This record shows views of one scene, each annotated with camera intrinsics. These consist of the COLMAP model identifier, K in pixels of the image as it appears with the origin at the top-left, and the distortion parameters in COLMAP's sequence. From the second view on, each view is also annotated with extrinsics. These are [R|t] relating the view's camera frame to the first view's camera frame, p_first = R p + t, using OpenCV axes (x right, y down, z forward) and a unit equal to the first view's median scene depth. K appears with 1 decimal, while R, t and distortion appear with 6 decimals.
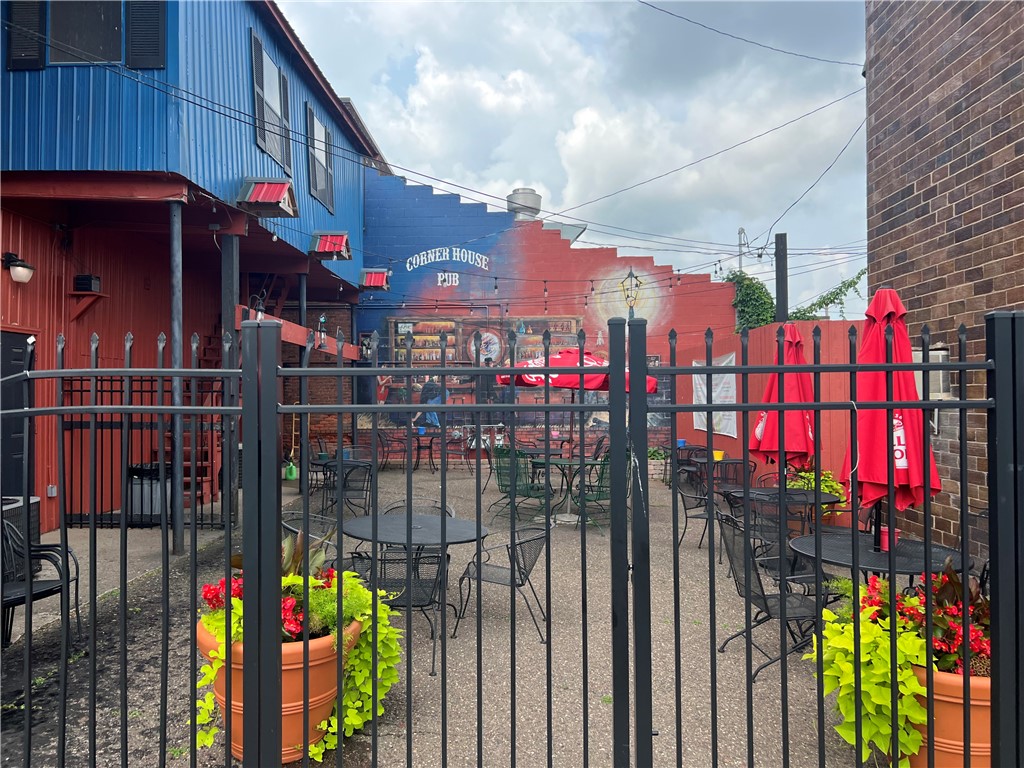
lens RADIAL K [[766.4, 0, 510.5], [0, 766.4, 383.1], [0, 0, 1]] dist [0.051308, -0.063045]
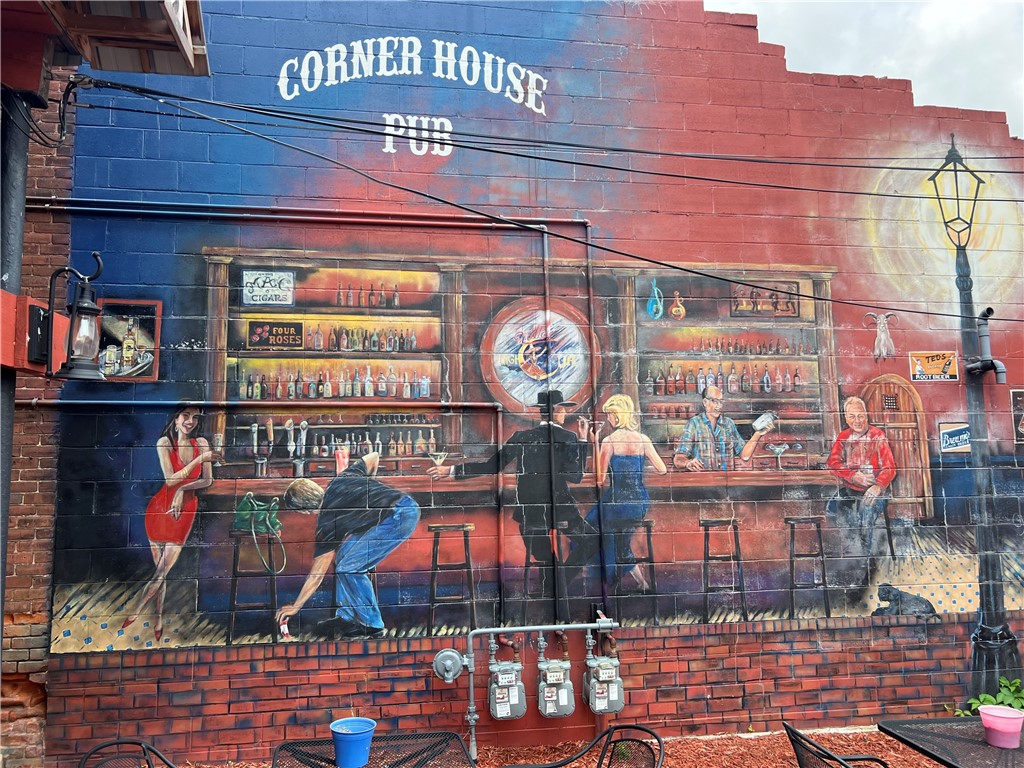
lens RADIAL K [[766.4, 0, 512.7], [0, 766.4, 385.5], [0, 0, 1]] dist [0.051308, -0.063045]
pose [[0.982554, 0.015032, 0.185367, -0.099910], [0.005283, 0.994069, -0.108619, -0.002366], [-0.185901, 0.107703, 0.976648, 0.703961]]
